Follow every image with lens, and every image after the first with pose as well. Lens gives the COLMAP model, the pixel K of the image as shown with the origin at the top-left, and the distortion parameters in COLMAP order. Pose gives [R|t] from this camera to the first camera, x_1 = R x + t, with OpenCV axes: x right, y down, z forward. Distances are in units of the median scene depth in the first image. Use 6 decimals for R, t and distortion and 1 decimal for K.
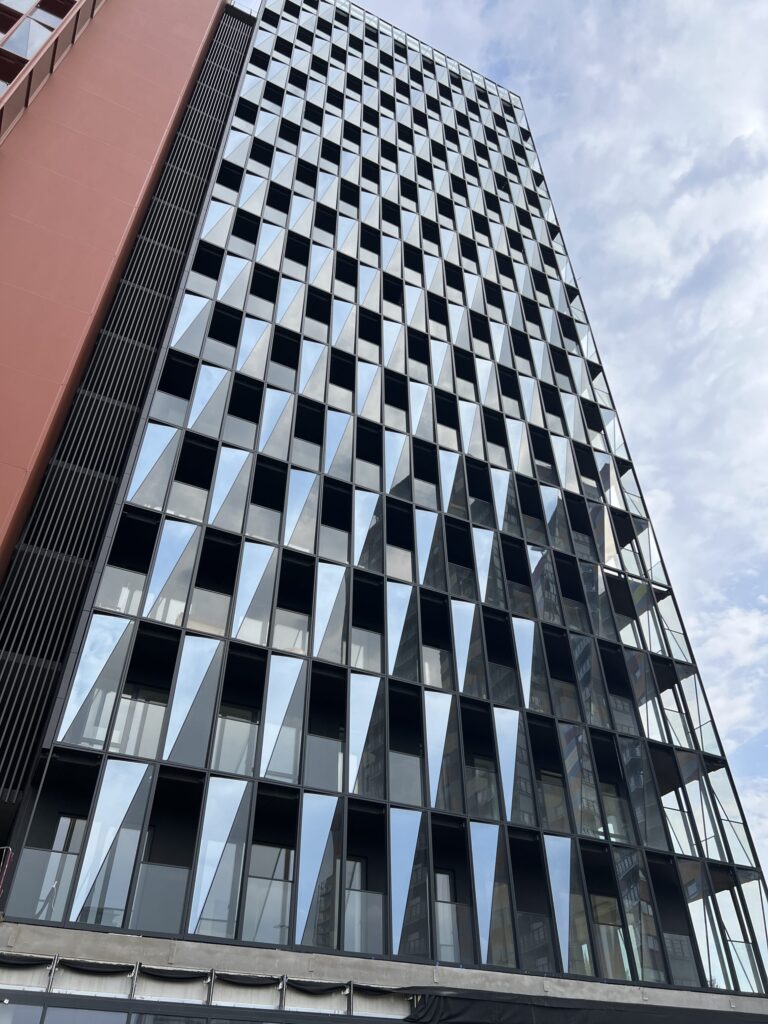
lens RADIAL K [[767.9, 0, 378.1], [0, 767.9, 507.4], [0, 0, 1]] dist [0.050463, -0.050325]
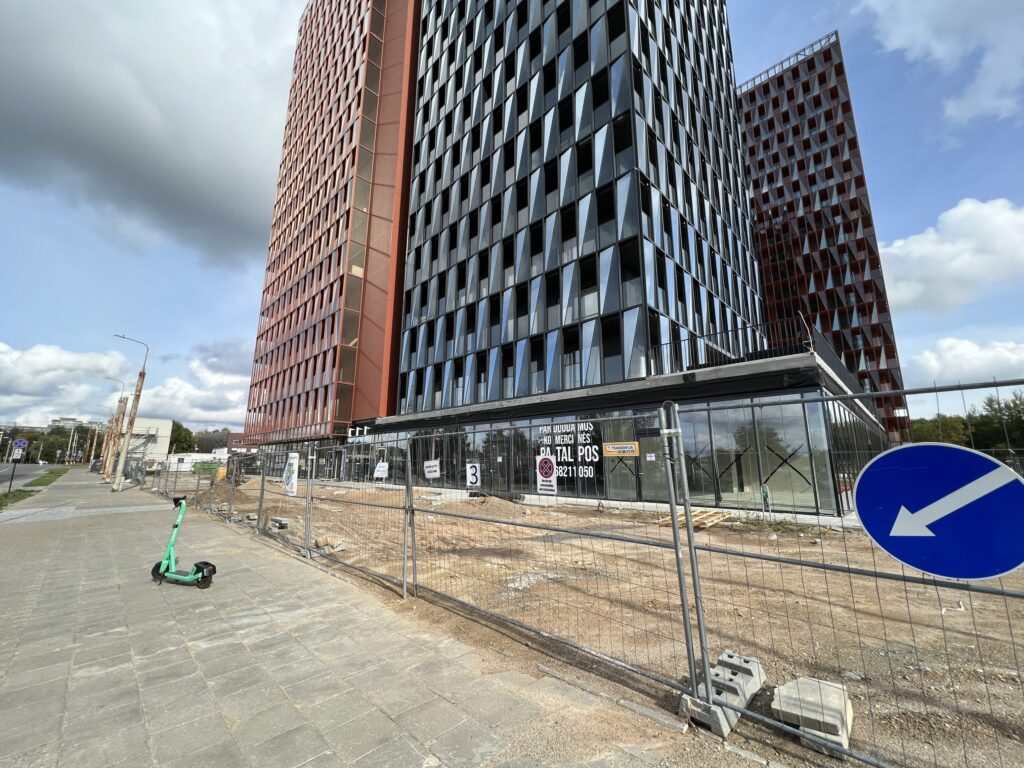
lens RADIAL K [[416.1, 0, 507.0], [0, 416.1, 380.6], [0, 0, 1]] dist [-0.000903, -0.000116]
pose [[0.328373, -0.185265, -0.926201, 1.331035], [0.629192, 0.774252, 0.068200, 0.434917], [0.704478, -0.605153, 0.370811, 0.522775]]
